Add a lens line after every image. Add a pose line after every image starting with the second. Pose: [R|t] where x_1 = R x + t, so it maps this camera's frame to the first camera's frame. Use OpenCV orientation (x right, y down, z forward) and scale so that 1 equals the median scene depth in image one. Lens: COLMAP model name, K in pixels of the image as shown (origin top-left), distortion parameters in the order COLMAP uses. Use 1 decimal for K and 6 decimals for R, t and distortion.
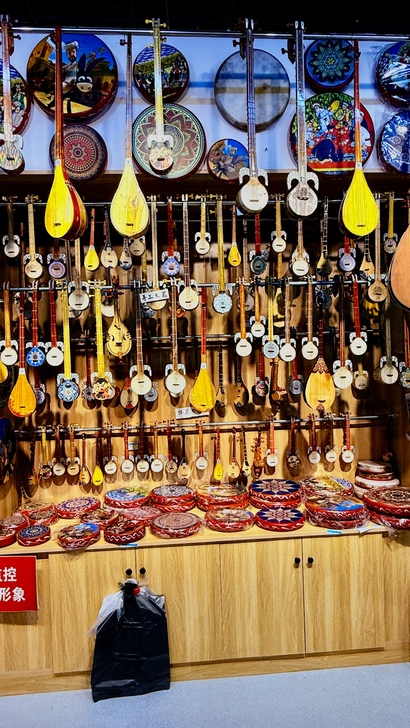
lens RADIAL K [[424.2, 0, 205.0], [0, 424.2, 364.0], [0, 0, 1]] dist [-0.004496, -0.000615]
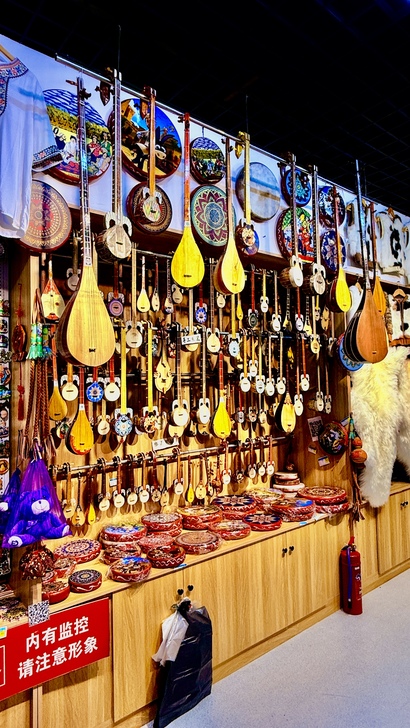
lens RADIAL K [[424.2, 0, 205.0], [0, 424.2, 364.0], [0, 0, 1]] dist [-0.004496, -0.000615]
pose [[0.828772, 0.036348, 0.558405, -0.728006], [0.012566, 0.996428, -0.083511, 0.003452], [-0.559446, 0.076228, 0.825354, 0.030421]]
